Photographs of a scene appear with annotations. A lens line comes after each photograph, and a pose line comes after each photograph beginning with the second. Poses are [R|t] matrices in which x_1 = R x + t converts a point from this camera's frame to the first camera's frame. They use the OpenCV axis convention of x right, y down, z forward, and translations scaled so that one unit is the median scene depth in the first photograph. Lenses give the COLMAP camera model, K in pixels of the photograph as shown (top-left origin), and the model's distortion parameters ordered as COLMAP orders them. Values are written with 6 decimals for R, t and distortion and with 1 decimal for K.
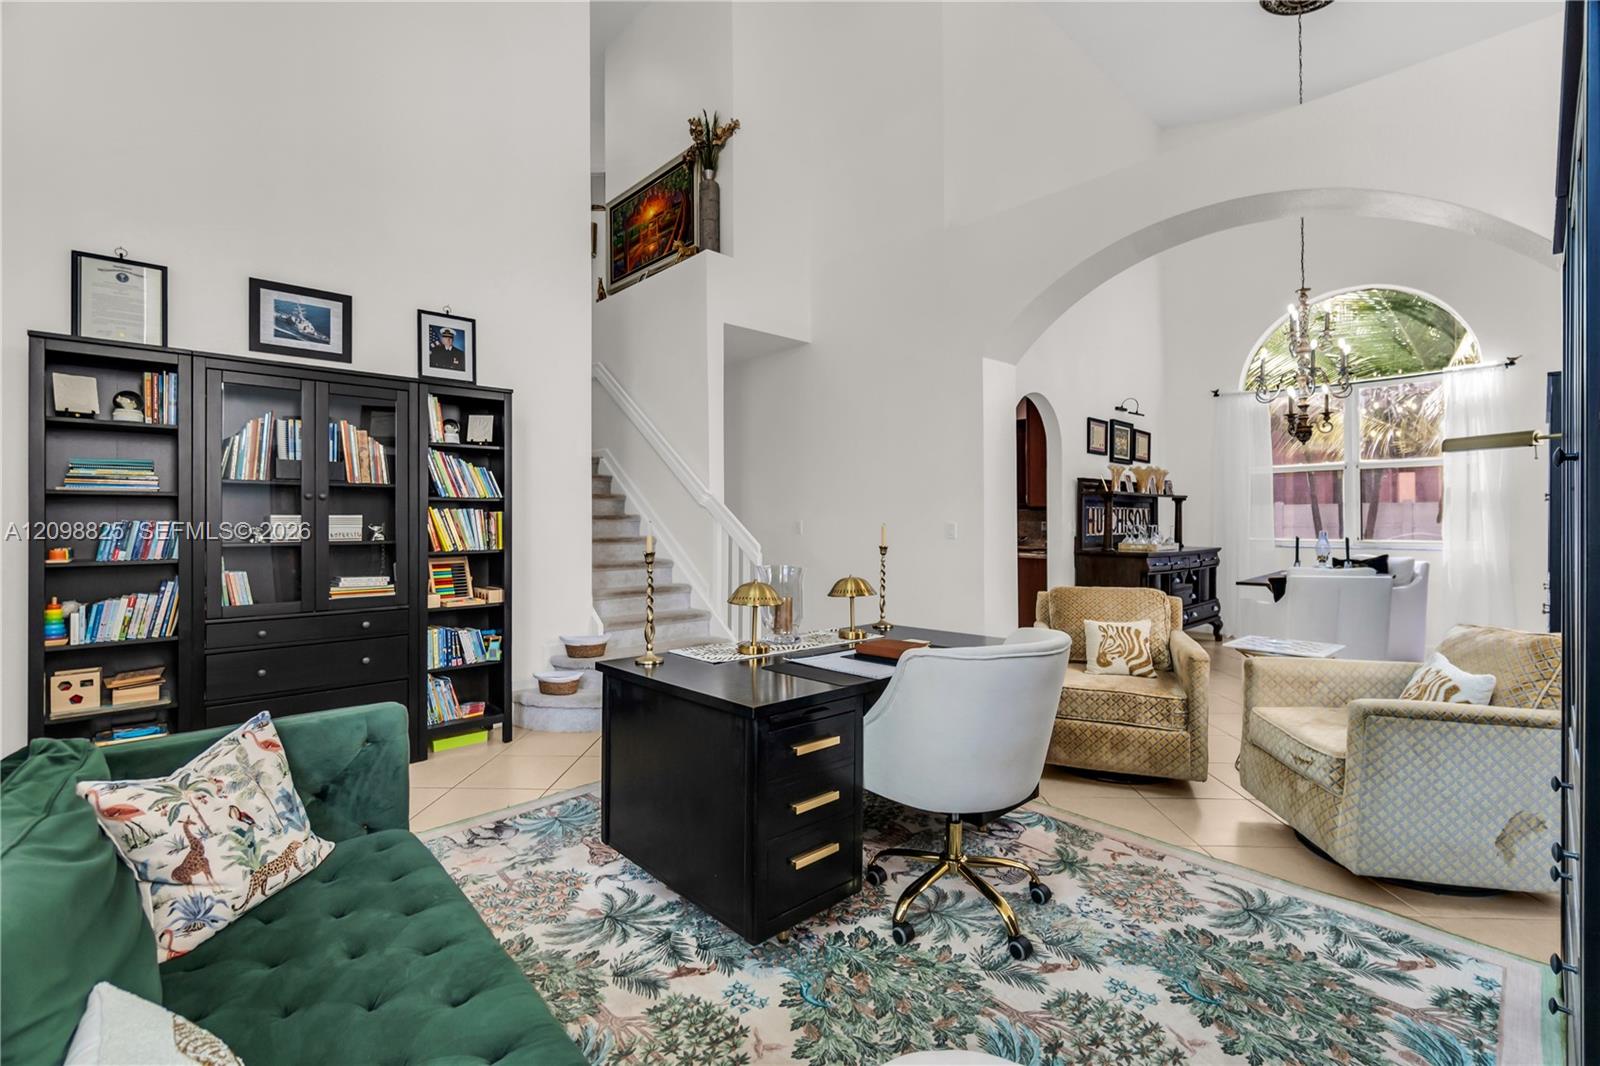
lens RADIAL K [[699.4, 0, 782.4], [0, 699.4, 523.0], [0, 0, 1]] dist [-0.002567, 0.001561]
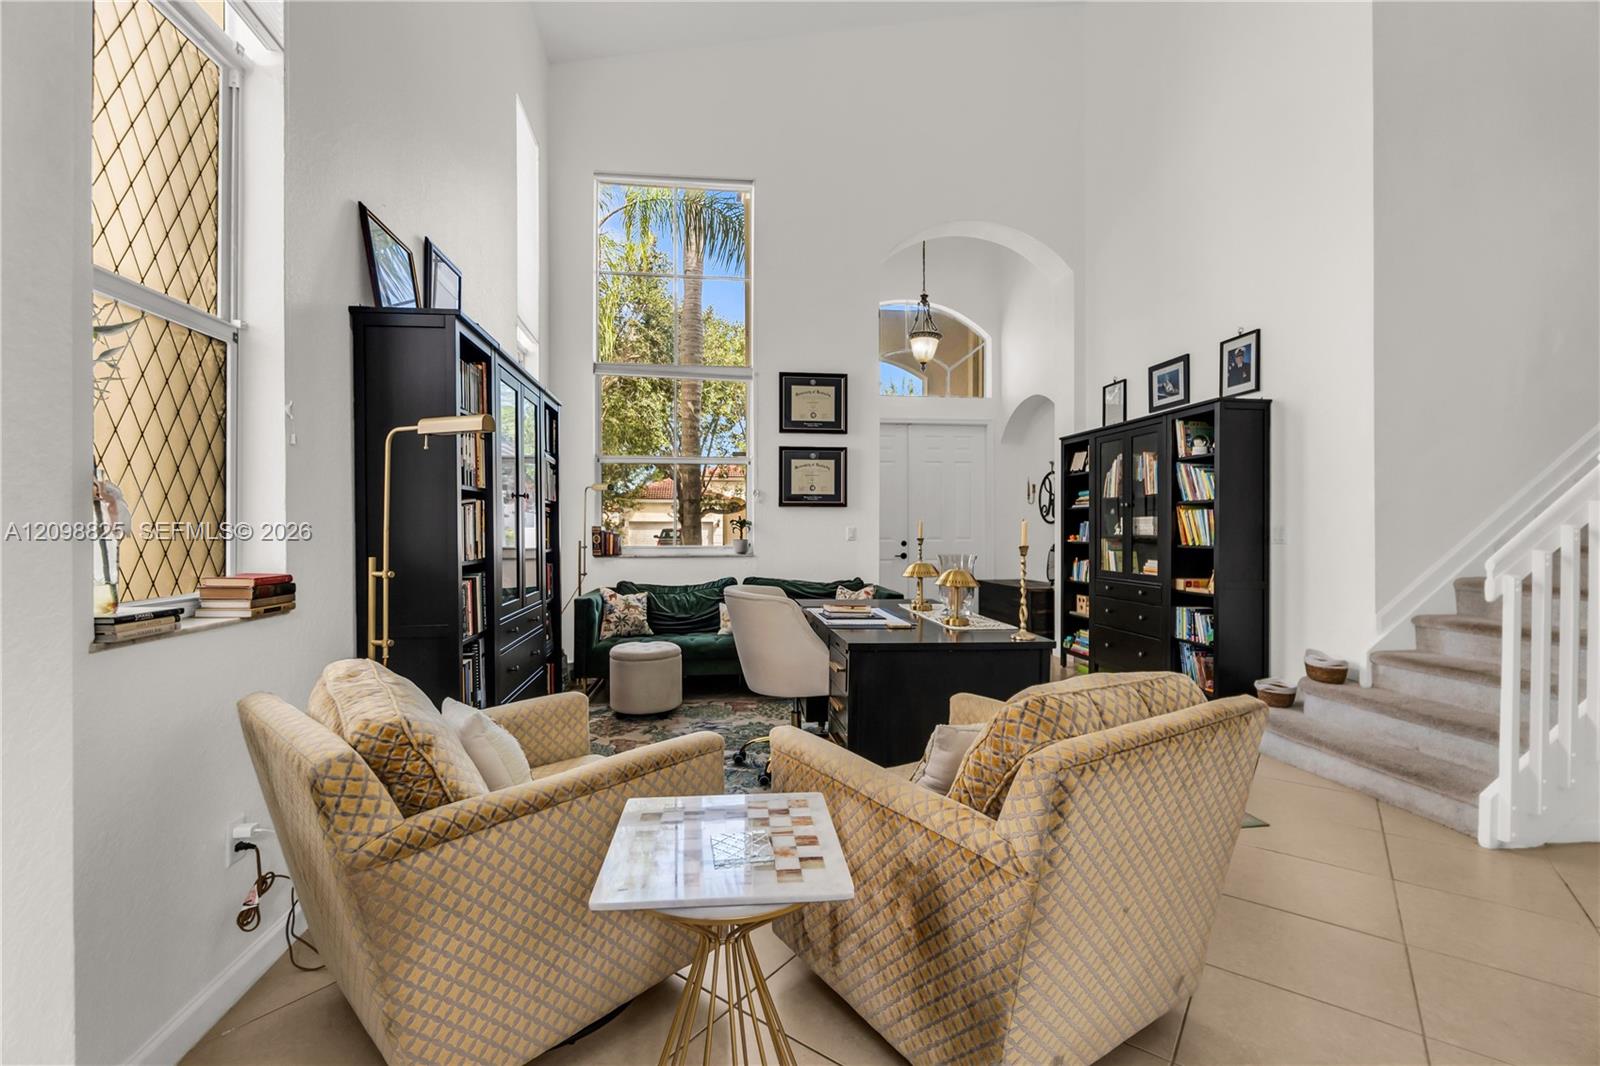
lens RADIAL K [[699.4, 0, 797.5], [0, 699.4, 525.2], [0, 0, 1]] dist [-0.002567, 0.001561]
pose [[-0.570751, -0.004601, -0.821110, 0.912911], [-0.007197, 0.999974, -0.000601, 0.011962], [0.821092, 0.005566, -0.570769, 1.149655]]
